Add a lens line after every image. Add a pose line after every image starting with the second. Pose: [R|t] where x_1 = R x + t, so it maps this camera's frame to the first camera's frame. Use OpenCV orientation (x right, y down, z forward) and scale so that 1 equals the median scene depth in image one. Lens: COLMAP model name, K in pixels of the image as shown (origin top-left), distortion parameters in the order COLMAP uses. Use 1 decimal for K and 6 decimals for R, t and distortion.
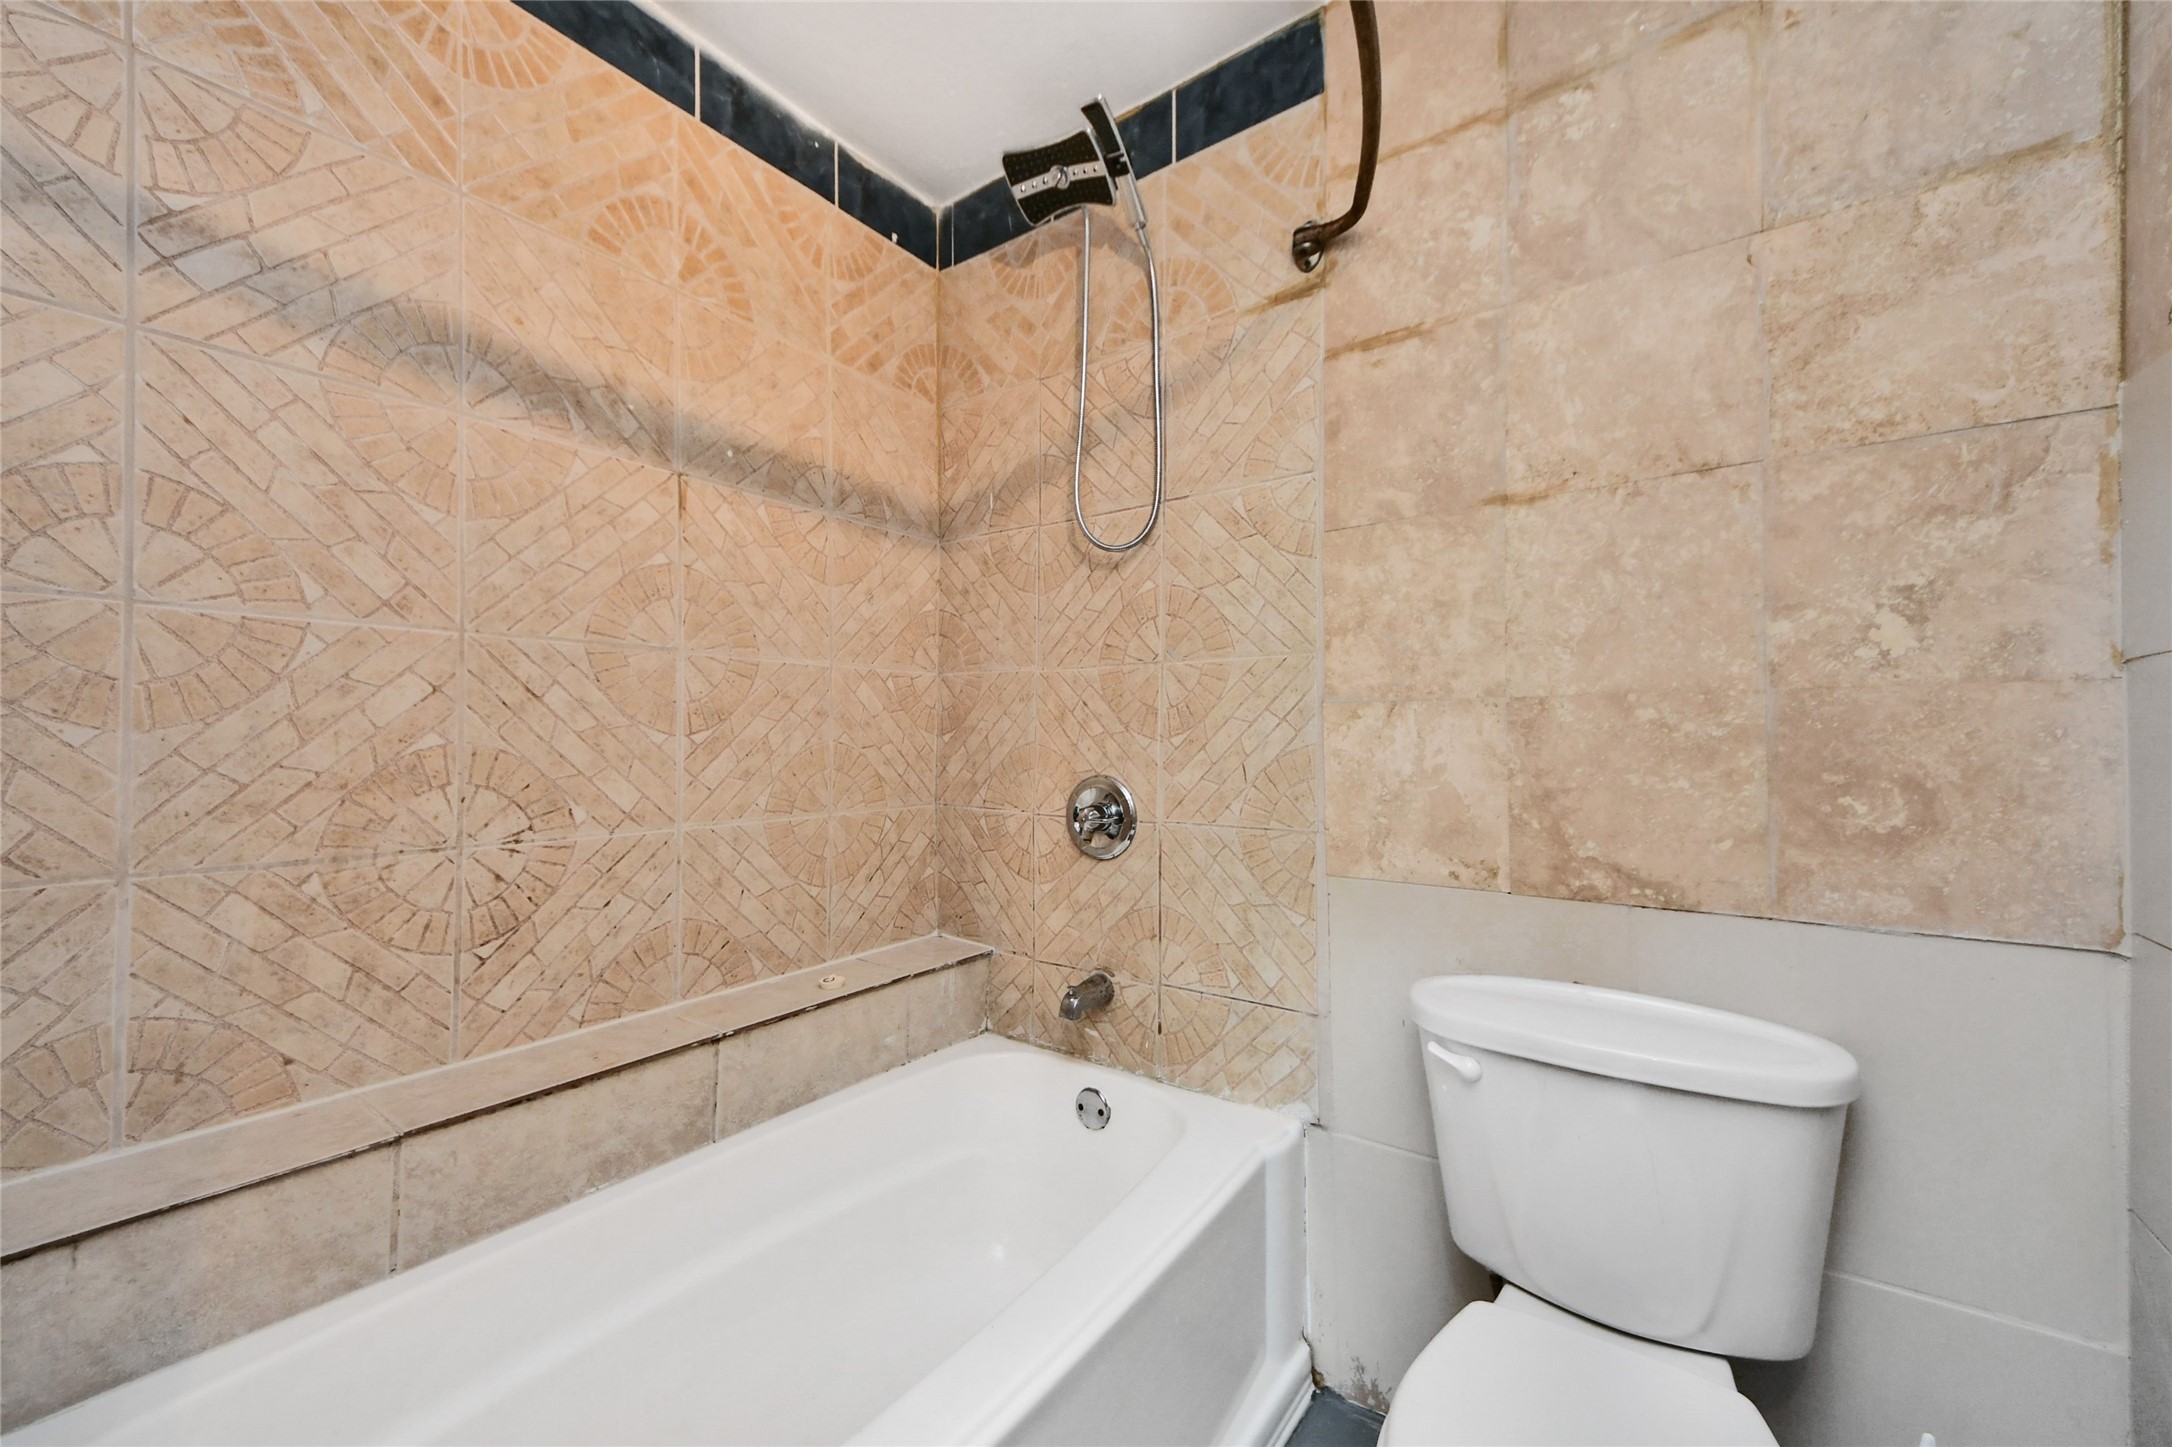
lens RADIAL K [[816.5, 0, 1092.7], [0, 816.5, 732.1], [0, 0, 1]] dist [0.007553, -0.000696]
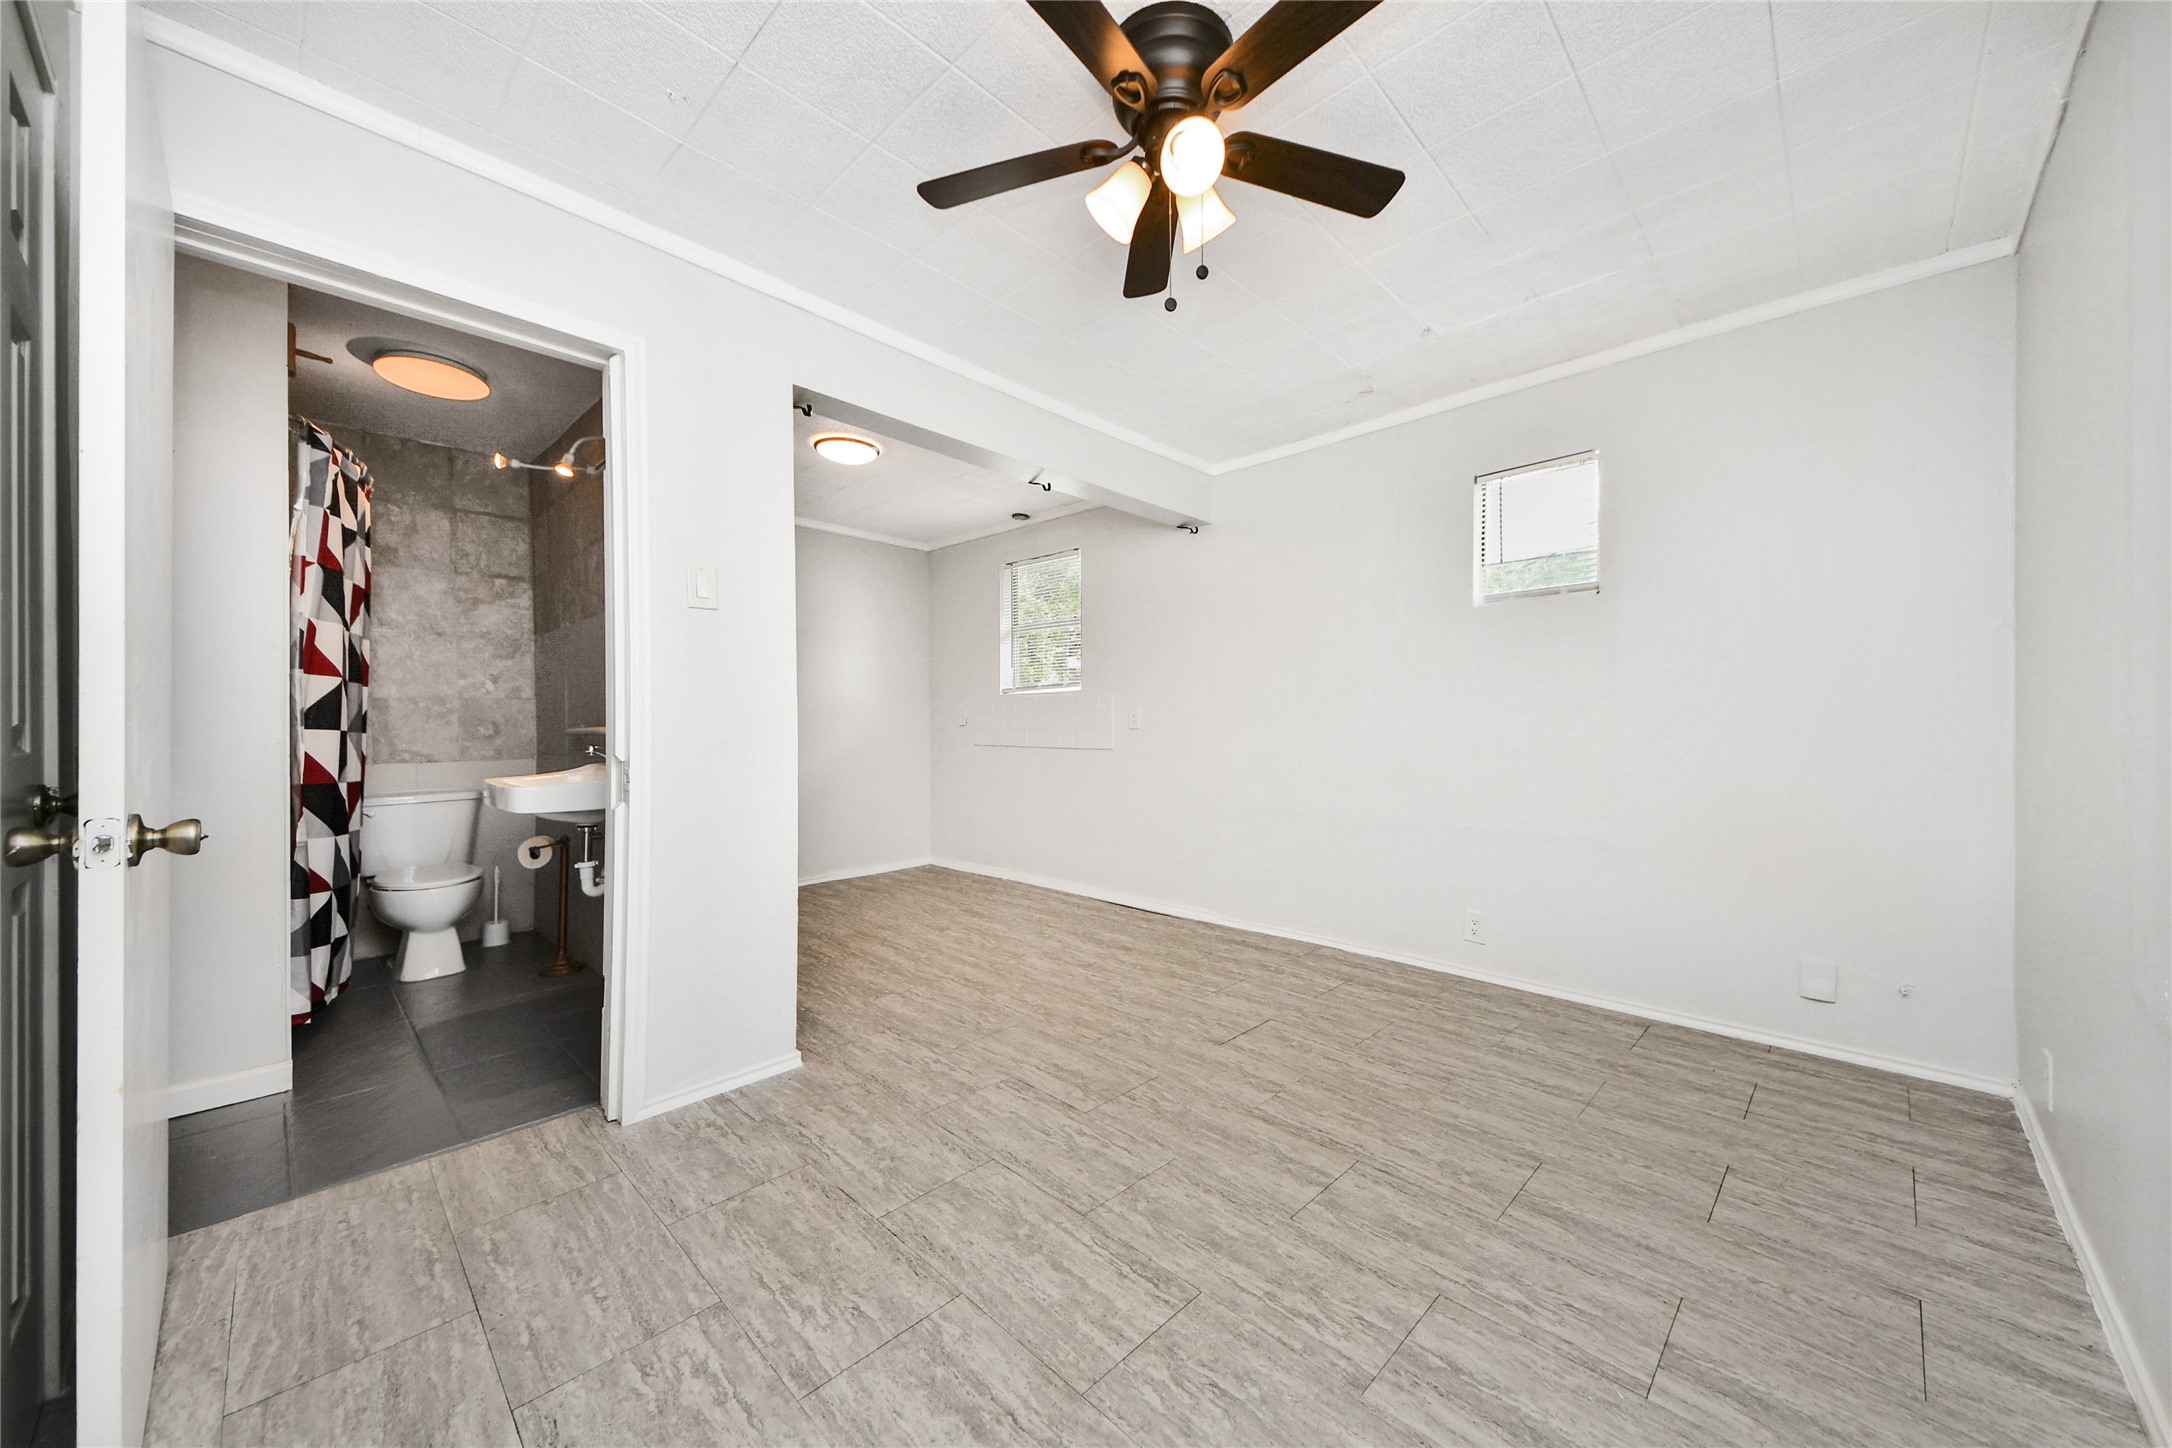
lens RADIAL K [[781.8, 0, 1069.4], [0, 781.8, 727.3], [0, 0, 1]] dist [0.035942, -0.005920]
pose [[0.200515, -0.006053, 0.979672, -2.116451], [0.003370, 0.999979, 0.005489, 0.065756], [-0.979685, 0.002201, 0.200531, -2.386687]]
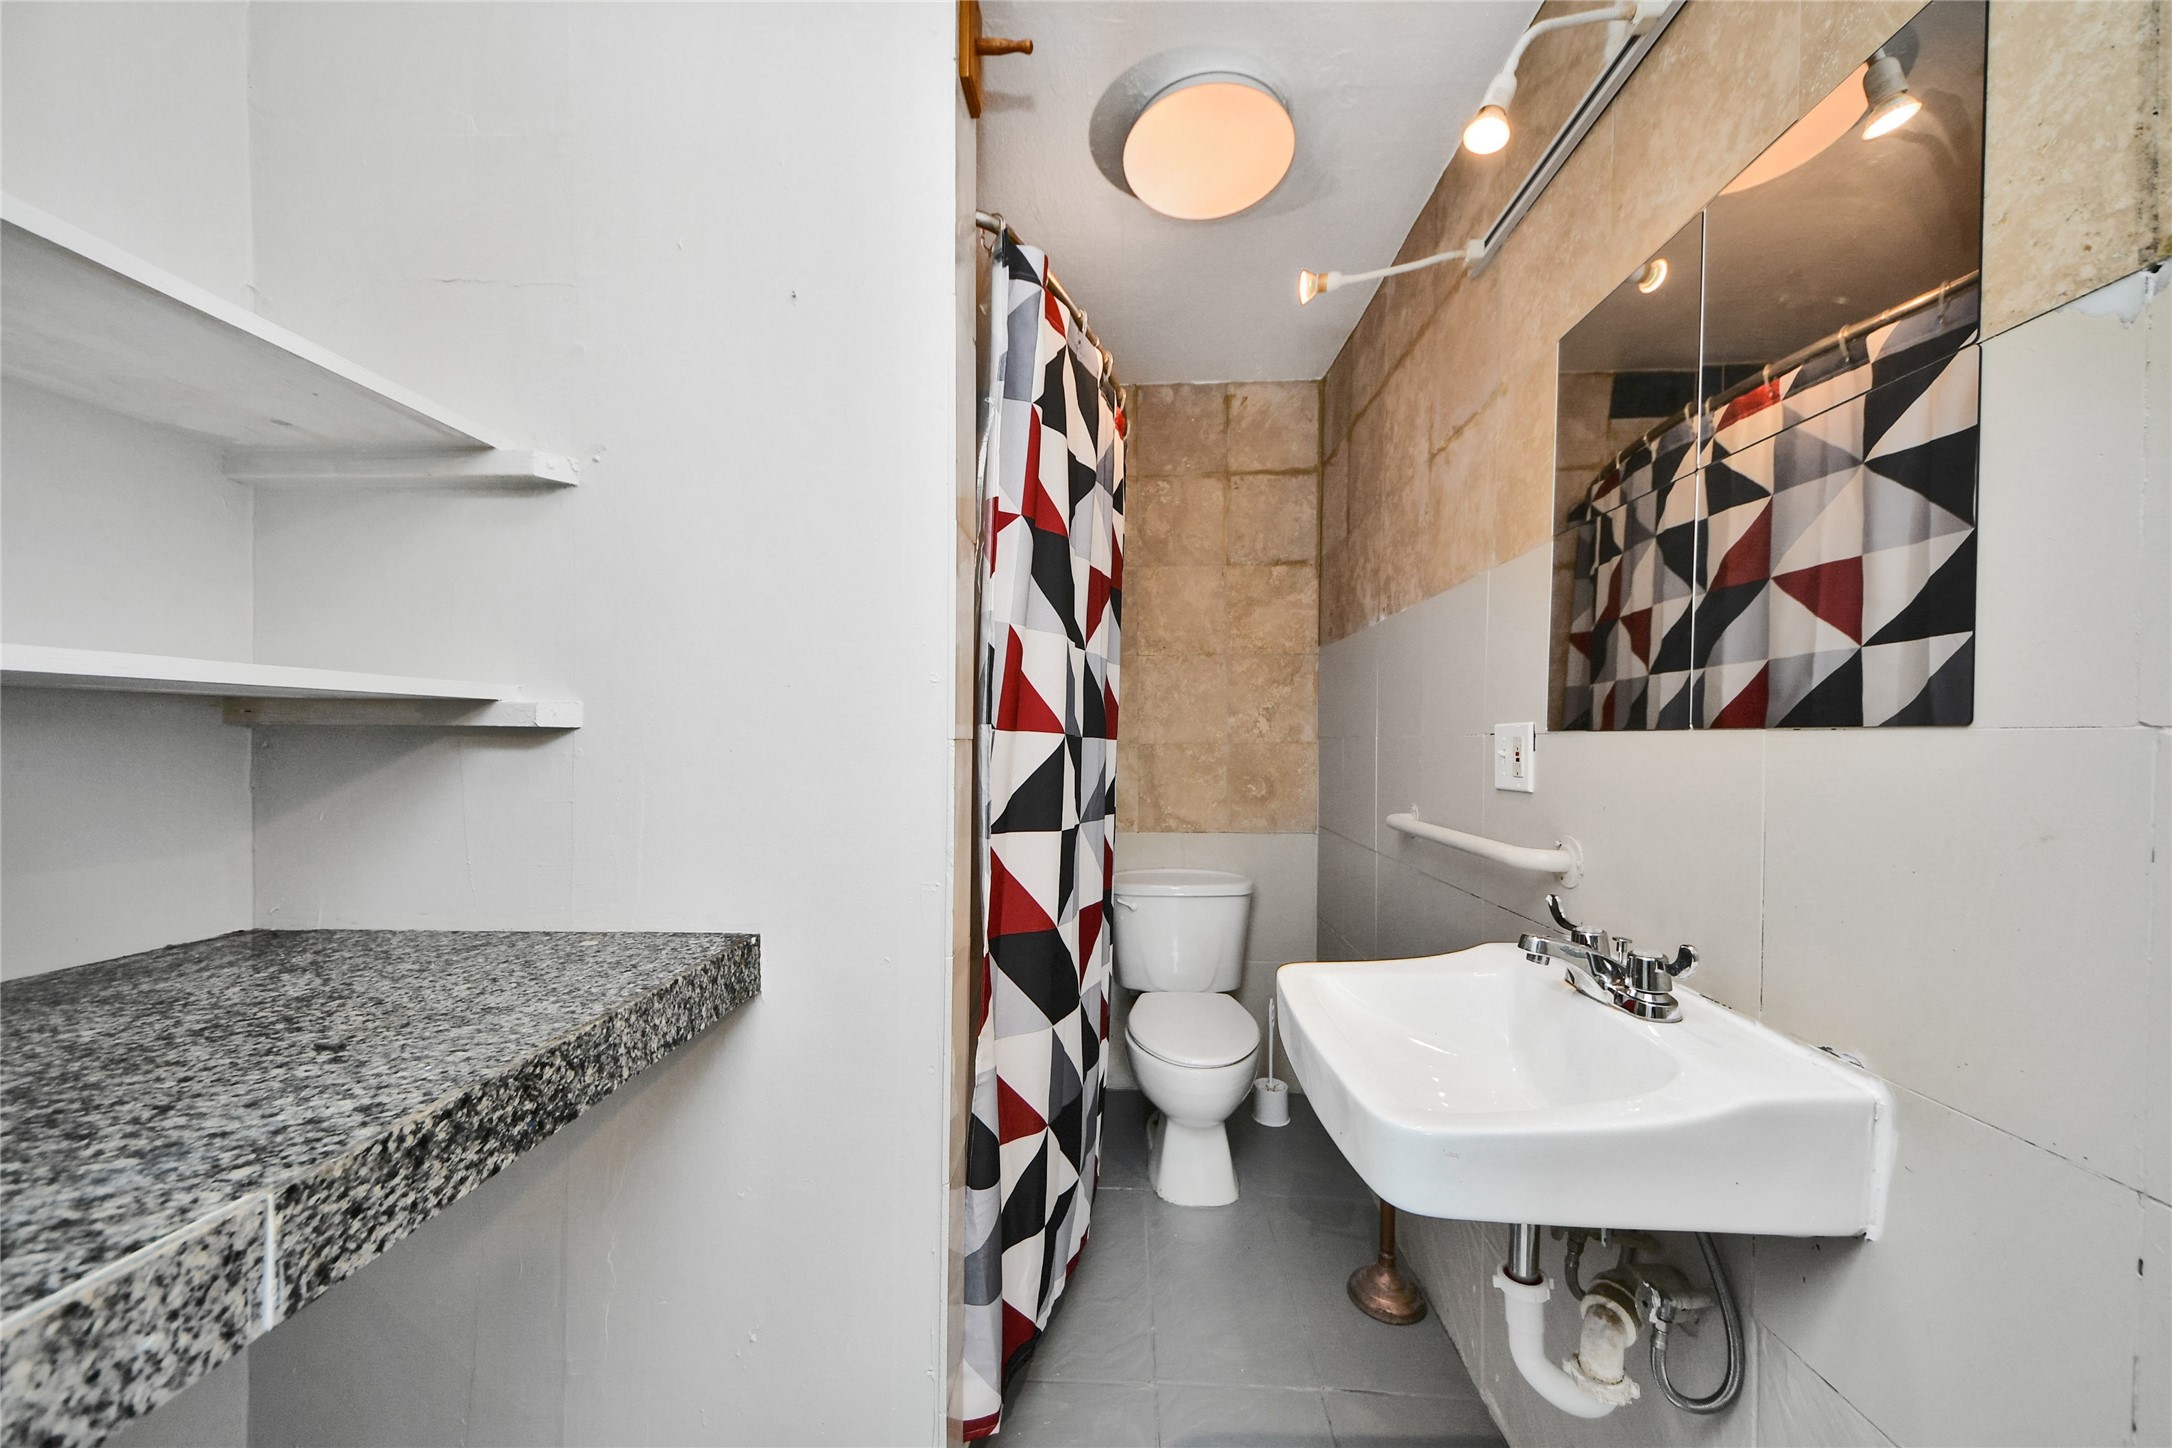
lens RADIAL K [[781.8, 0, 1094.7], [0, 781.8, 744.2], [0, 0, 1]] dist [0.035942, -0.005920]
pose [[0.852604, -0.001509, 0.522555, -0.821074], [-0.004300, 0.999942, 0.009904, -0.072719], [-0.522539, -0.010691, 0.852548, -0.880562]]
